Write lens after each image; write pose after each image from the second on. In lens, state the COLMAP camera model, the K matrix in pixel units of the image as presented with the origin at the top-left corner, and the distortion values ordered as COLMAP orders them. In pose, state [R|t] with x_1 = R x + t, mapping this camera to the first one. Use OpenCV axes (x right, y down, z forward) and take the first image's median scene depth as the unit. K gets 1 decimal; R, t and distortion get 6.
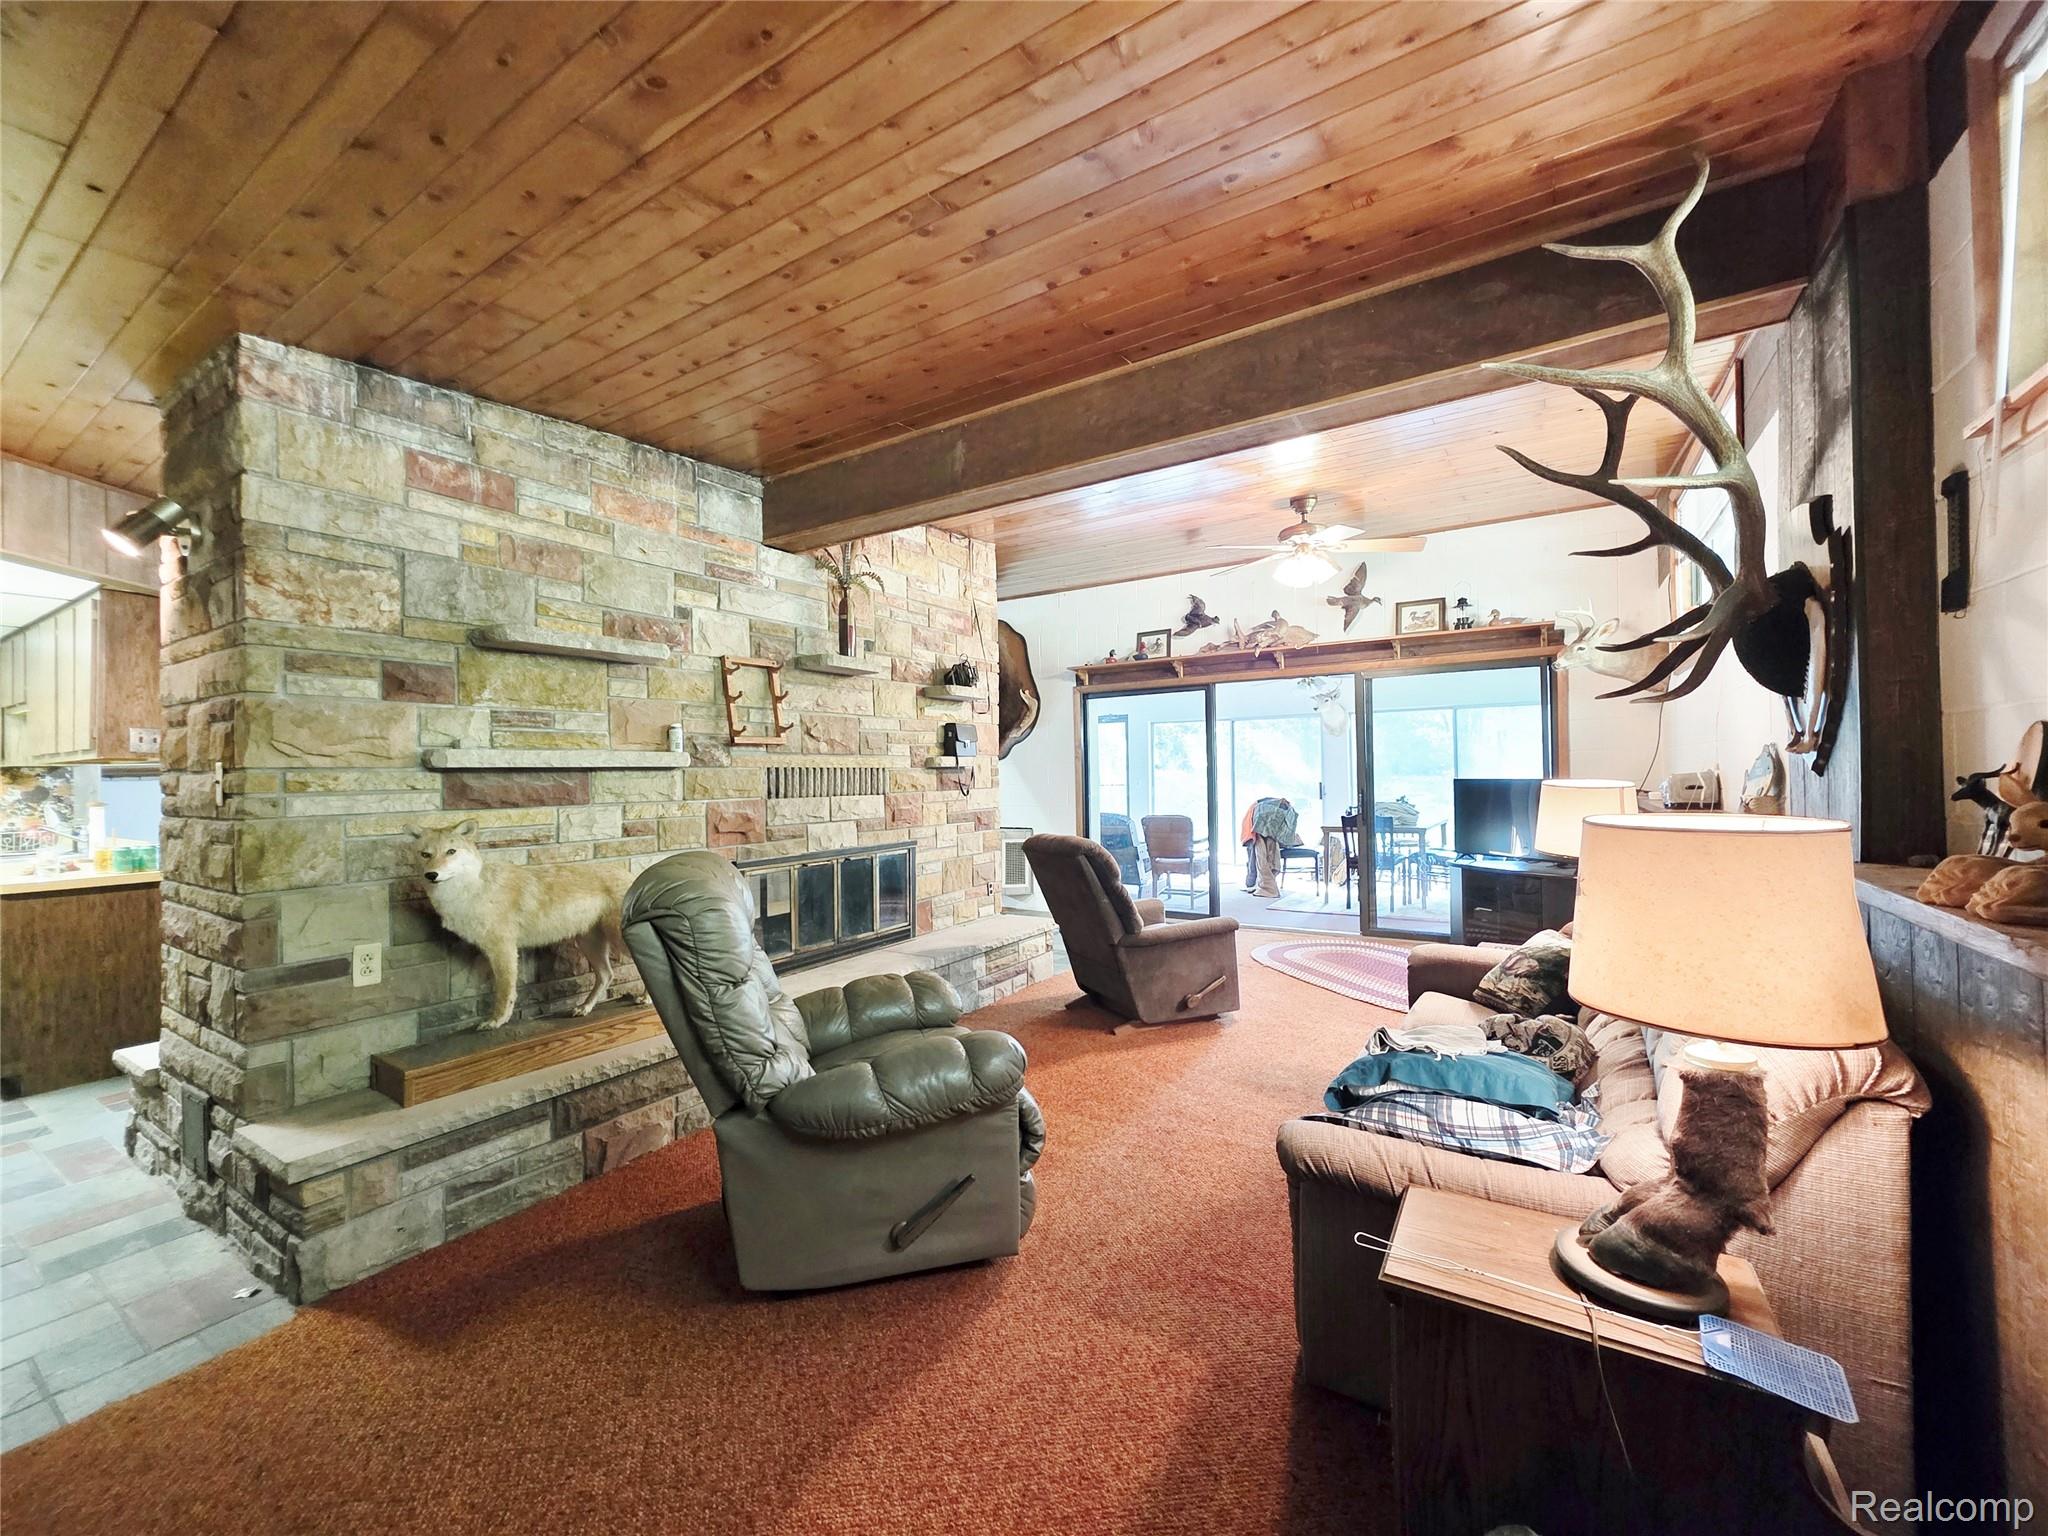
lens RADIAL K [[812.4, 0, 1026.5], [0, 812.4, 764.7], [0, 0, 1]] dist [0.003446, -0.000707]
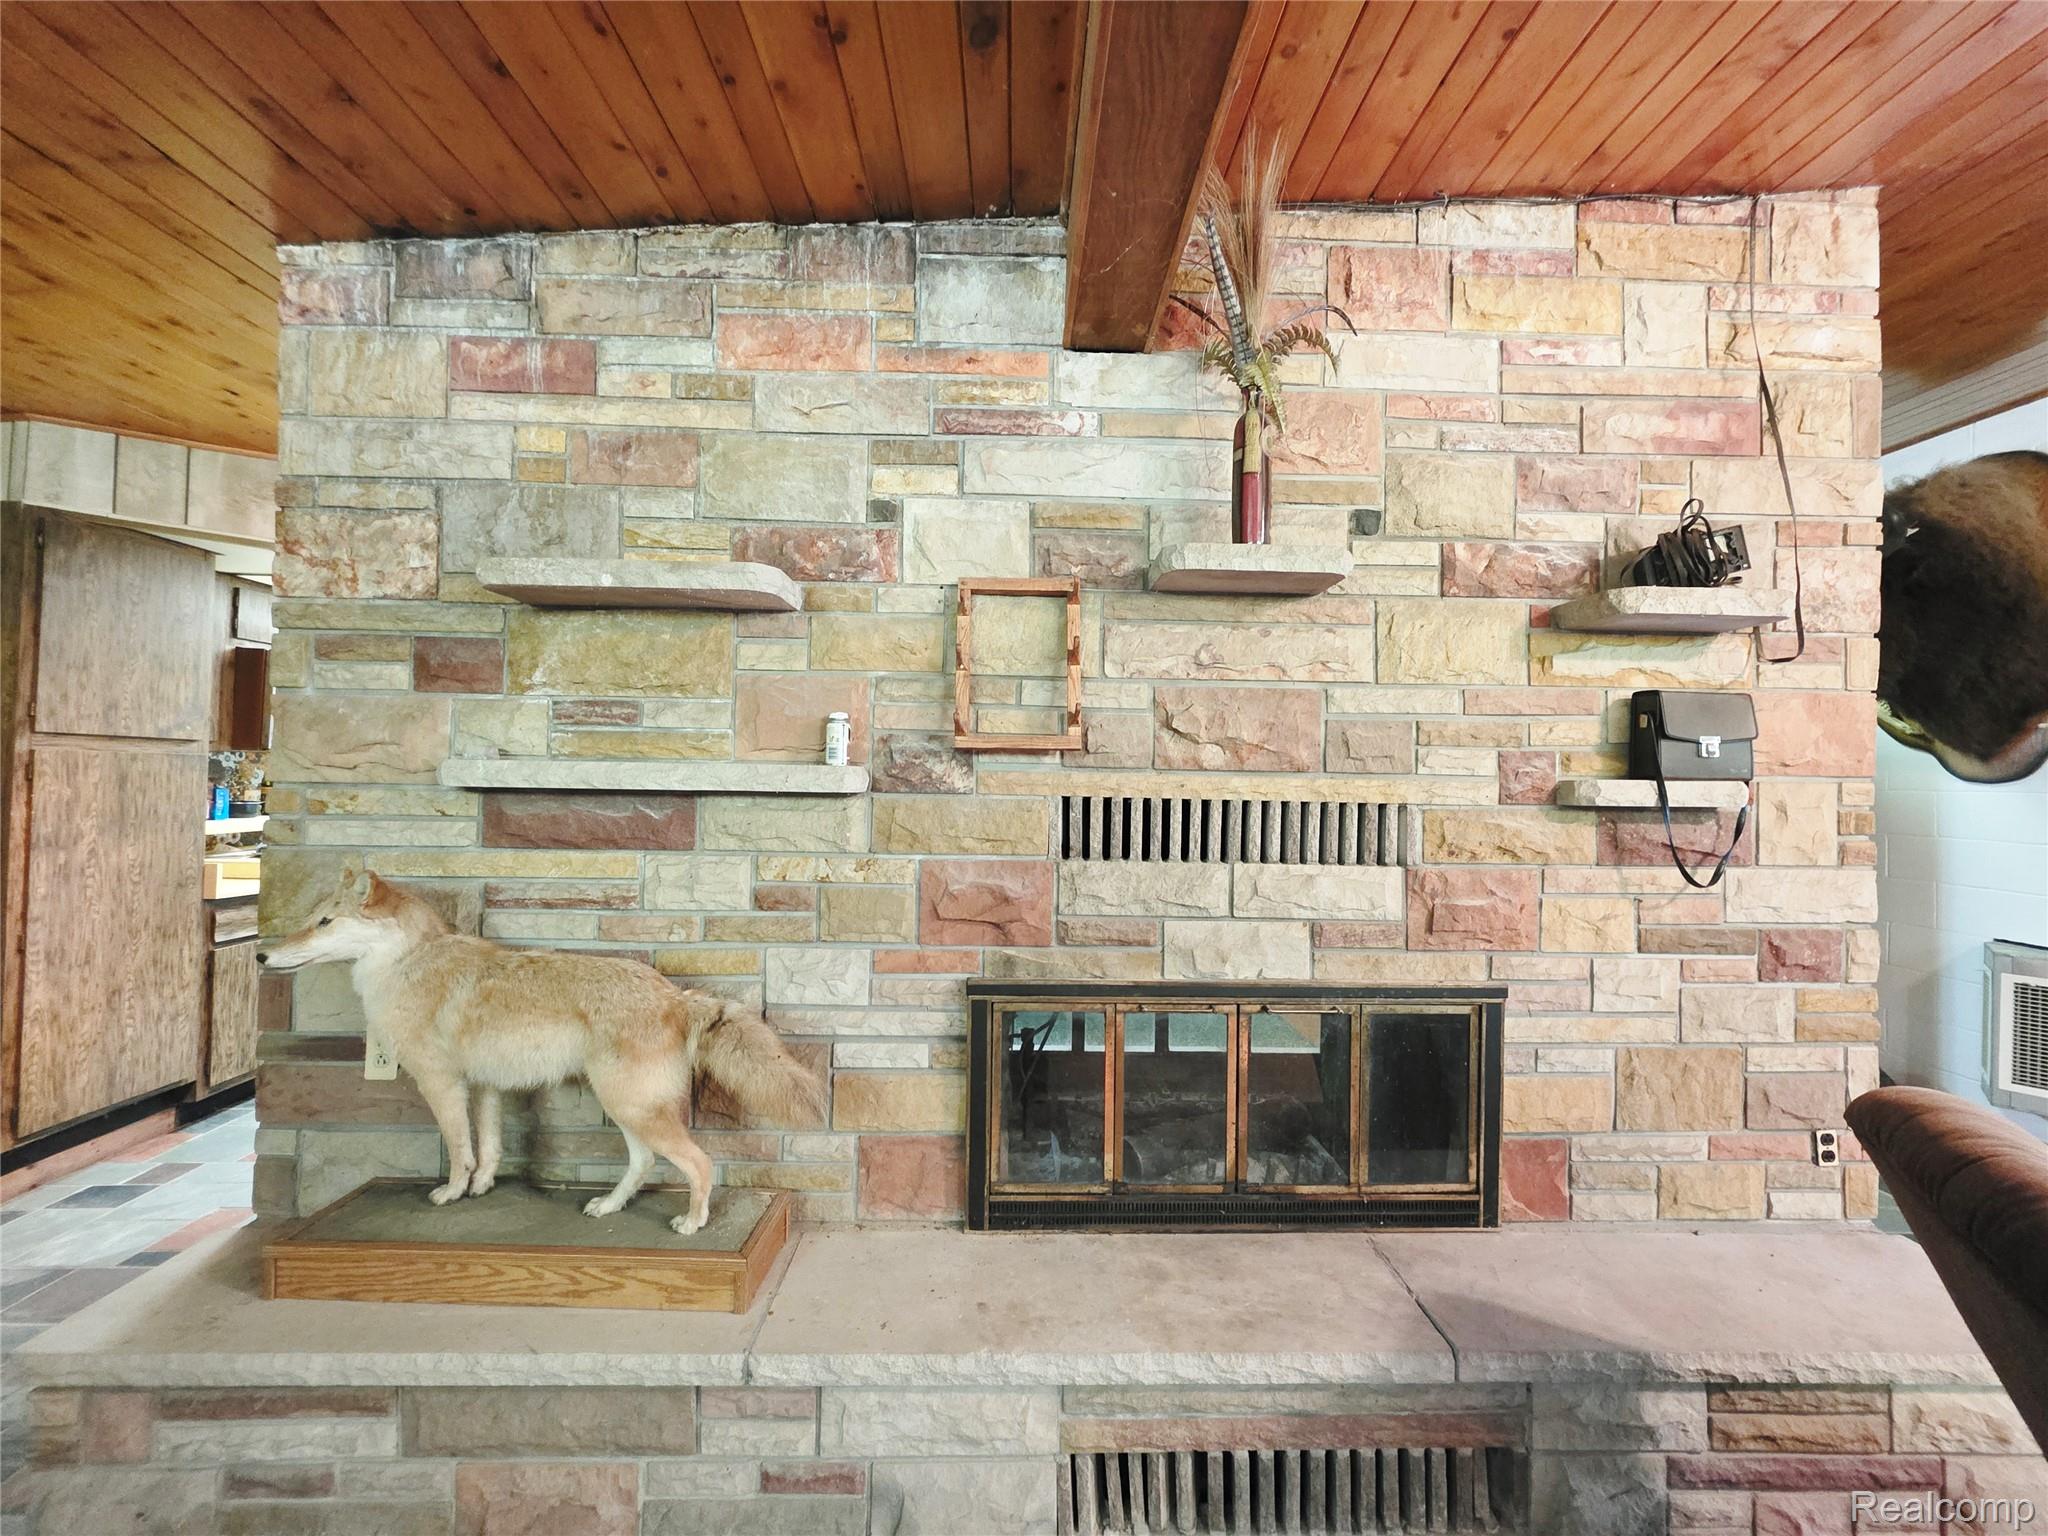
lens RADIAL K [[812.4, 0, 1028.0], [0, 812.4, 764.3], [0, 0, 1]] dist [0.003446, -0.000707]
pose [[0.554998, 0.014810, -0.831720, 0.097756], [-0.017311, 0.999831, 0.006252, -0.022915], [0.831671, 0.010928, 0.555160, 0.853841]]
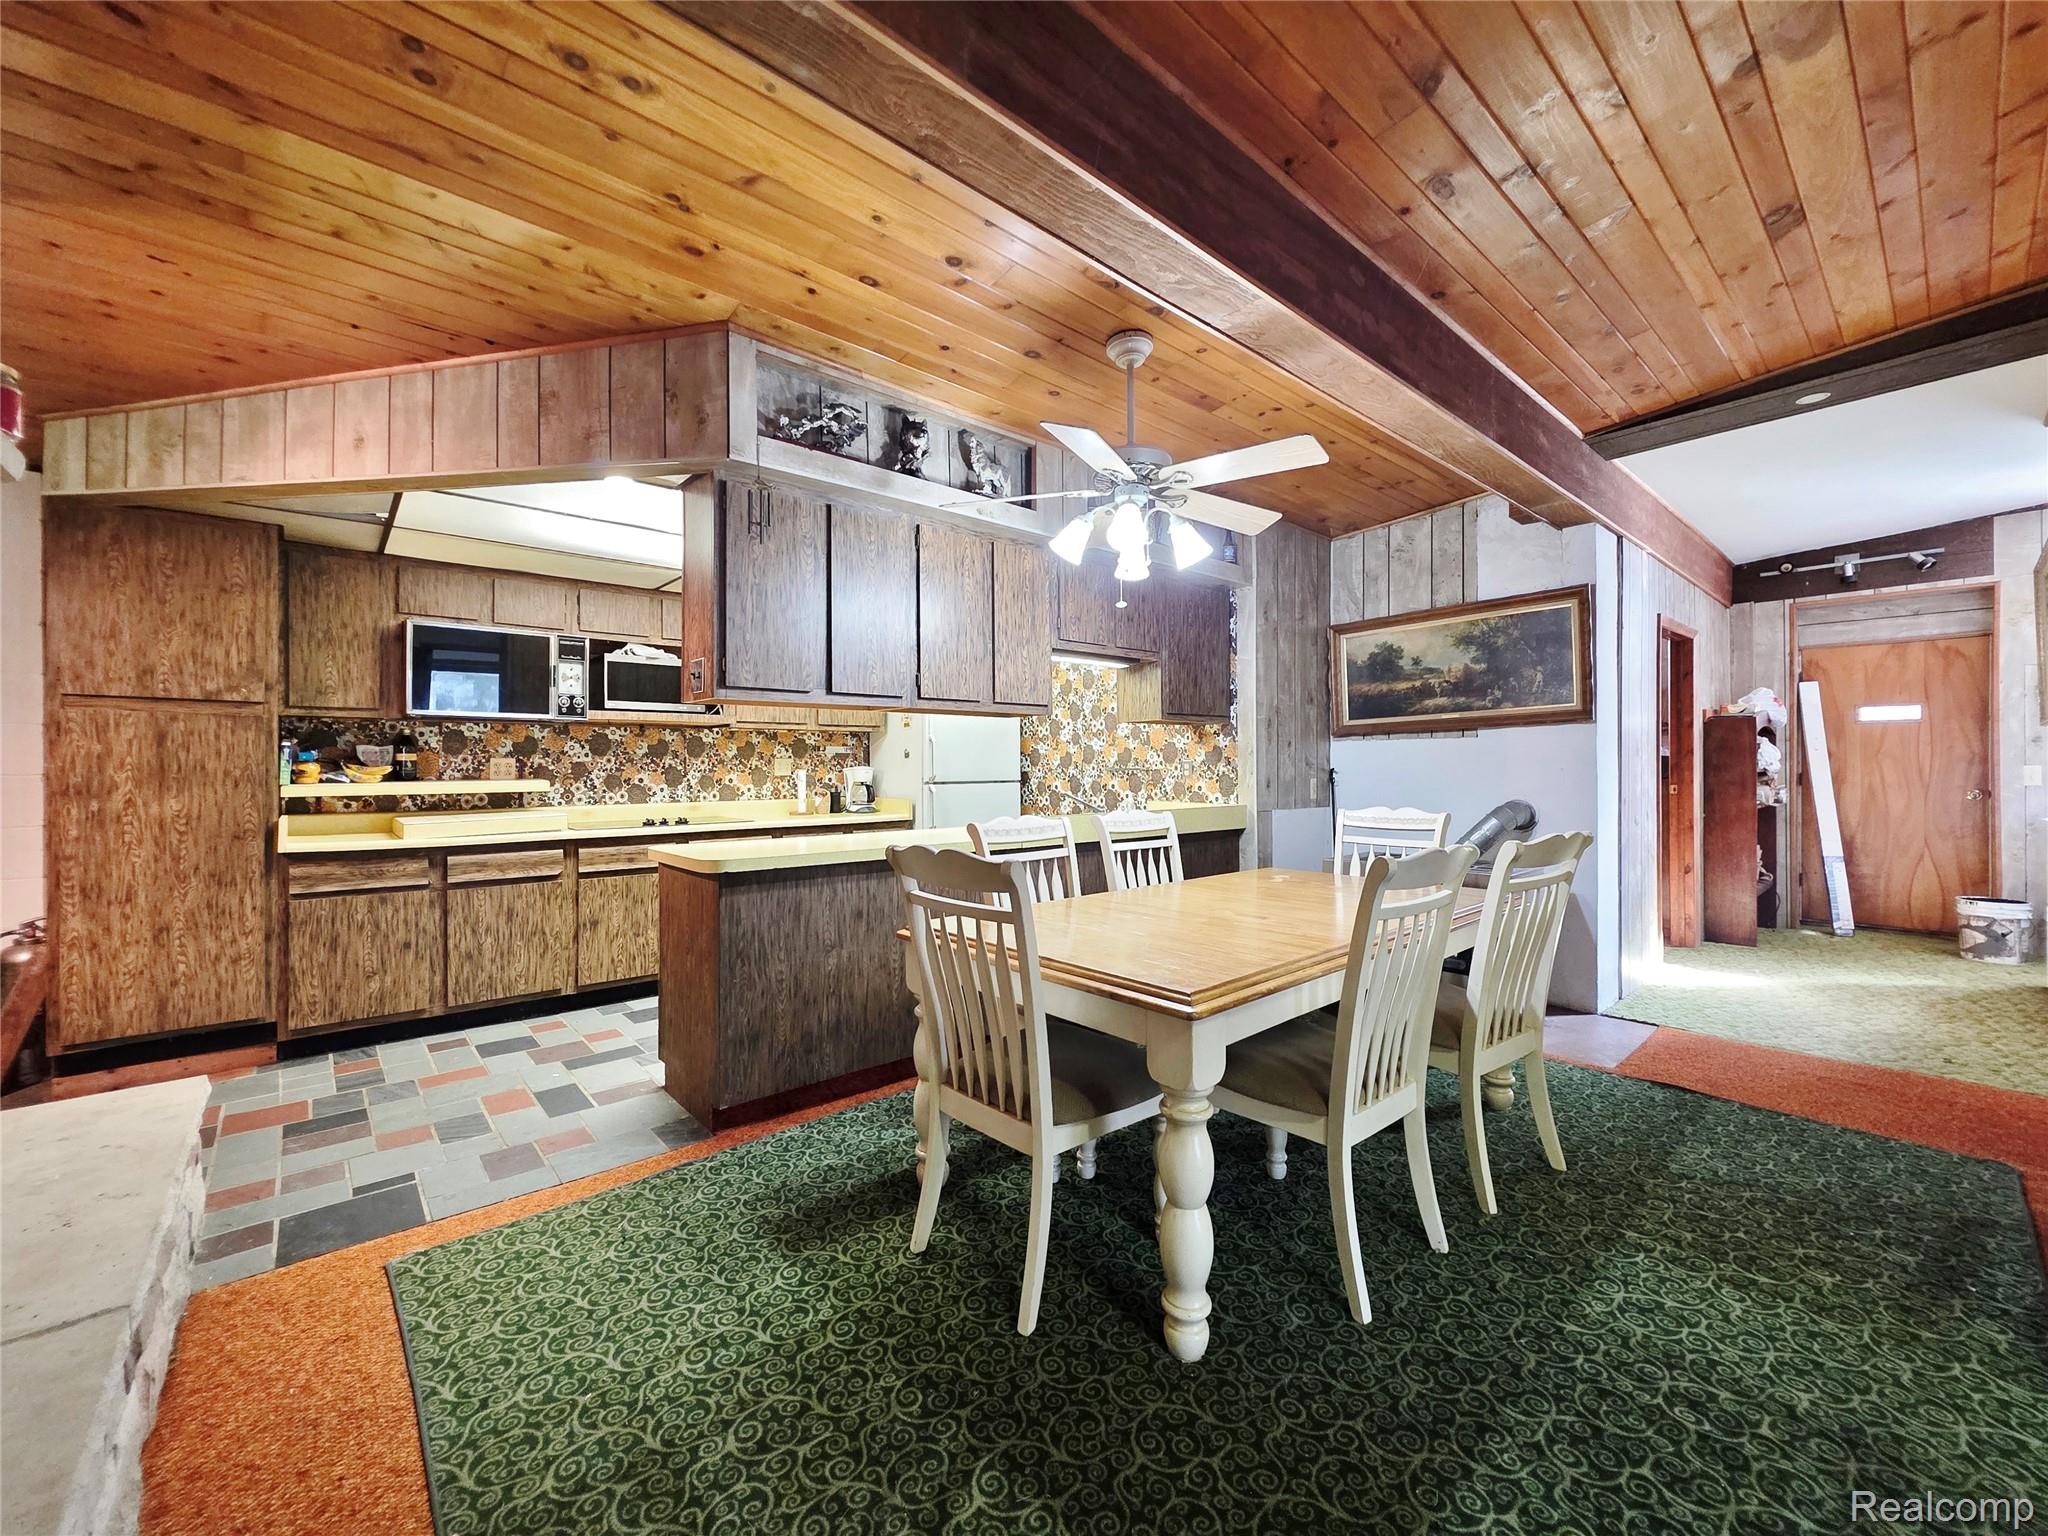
lens RADIAL K [[812.4, 0, 1031.0], [0, 812.4, 763.2], [0, 0, 1]] dist [0.003446, -0.000707]
pose [[-0.278679, 0.014902, -0.960269, -0.549279], [0.016696, 0.999804, 0.010670, 0.055469], [0.960239, -0.013059, -0.278873, 1.812373]]
